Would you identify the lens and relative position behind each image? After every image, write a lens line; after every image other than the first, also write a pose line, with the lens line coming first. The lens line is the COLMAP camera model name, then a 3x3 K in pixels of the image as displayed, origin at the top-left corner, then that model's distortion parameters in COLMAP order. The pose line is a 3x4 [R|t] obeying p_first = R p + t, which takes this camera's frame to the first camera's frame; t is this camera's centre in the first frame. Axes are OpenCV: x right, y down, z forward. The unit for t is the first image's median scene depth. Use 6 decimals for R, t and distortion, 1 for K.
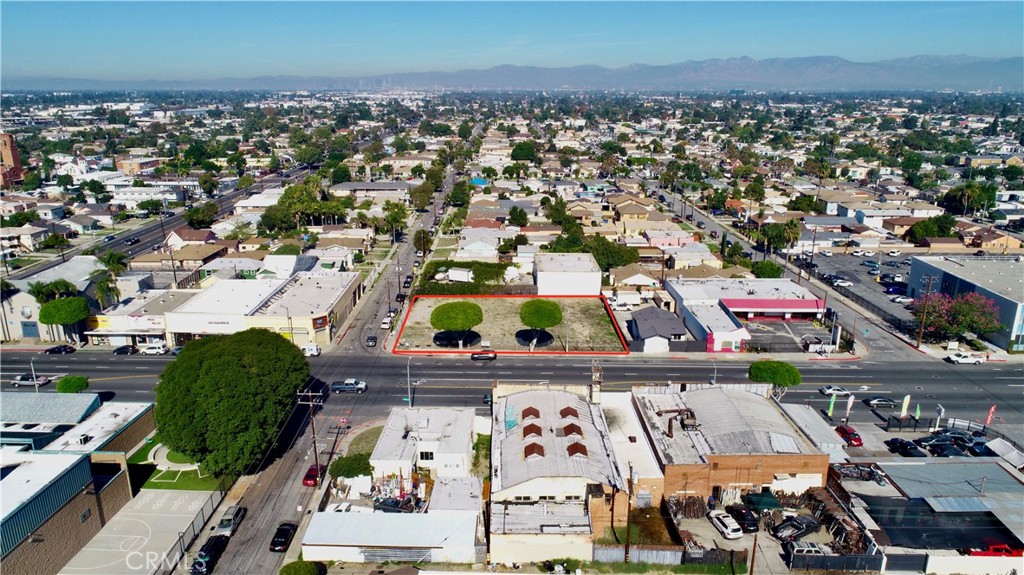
lens RADIAL K [[692.2, 0, 512.0], [0, 692.2, 287.5], [0, 0, 1]] dist [0.002746, -0.001741]
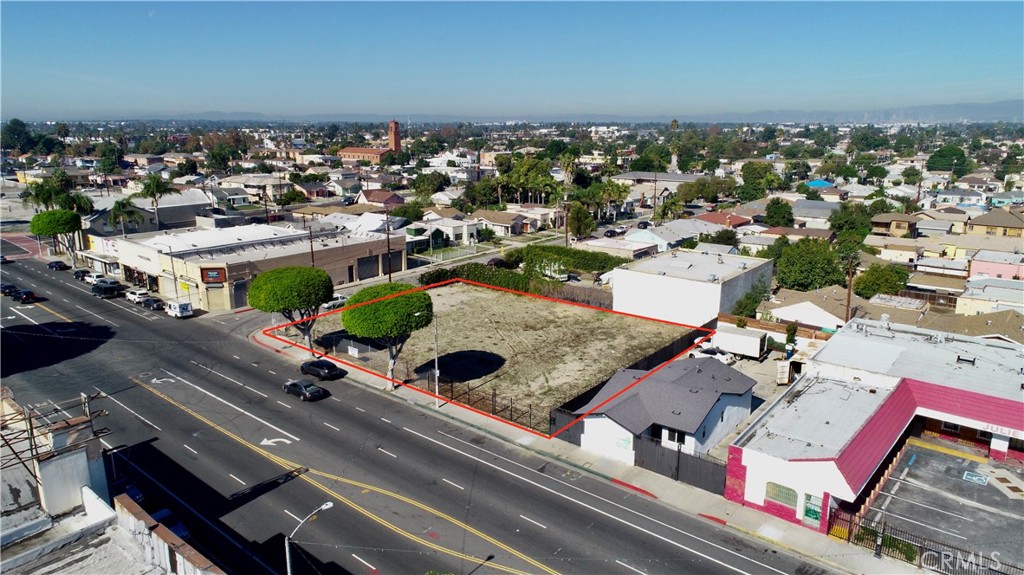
lens RADIAL K [[692.2, 0, 512.0], [0, 692.2, 287.5], [0, 0, 1]] dist [0.002746, -0.001741]
pose [[0.780321, 0.145875, -0.608129, 0.313179], [-0.175212, 0.984466, 0.011324, 0.001165], [0.600334, 0.097715, 0.793758, 0.502697]]
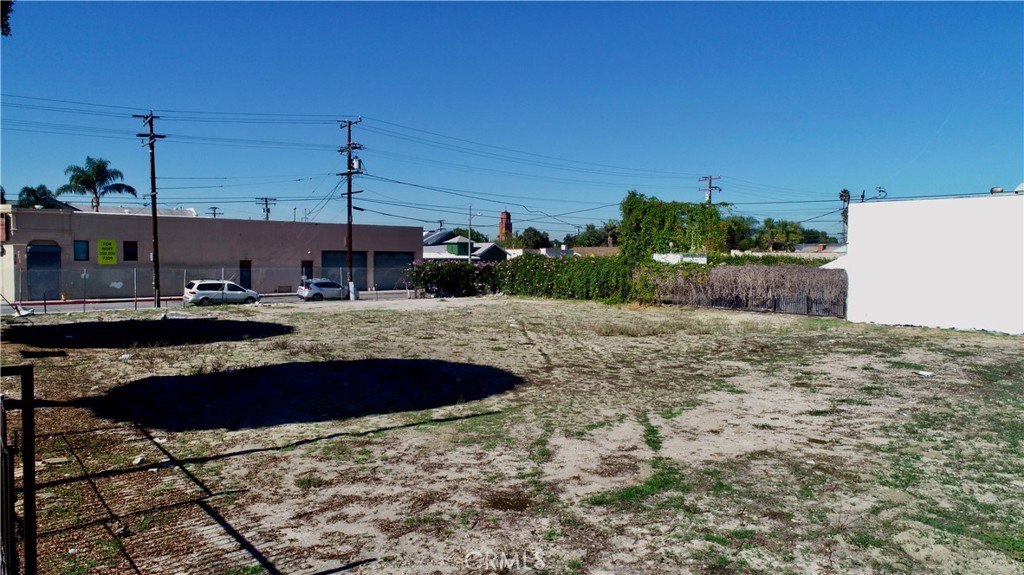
lens RADIAL K [[692.2, 0, 512.0], [0, 692.2, 287.5], [0, 0, 1]] dist [0.002746, -0.001741]
pose [[0.650323, 0.041434, -0.758527, 0.132504], [-0.220427, 0.965844, -0.136225, 0.054971], [0.726974, 0.255790, 0.637244, 0.785902]]
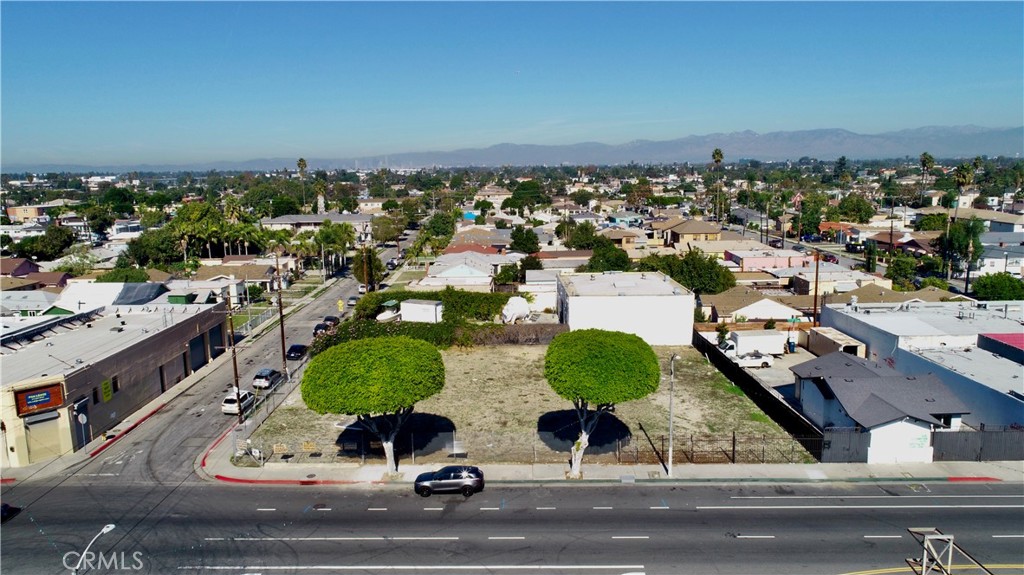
lens RADIAL K [[720.6, 0, 518.8], [0, 720.6, 288.4], [0, 0, 1]] dist [-0.002291, -0.001964]
pose [[0.999844, -0.016173, 0.007117, -0.003312], [0.016887, 0.993179, -0.115371, 0.031521], [-0.005203, 0.115474, 0.993297, 0.468156]]
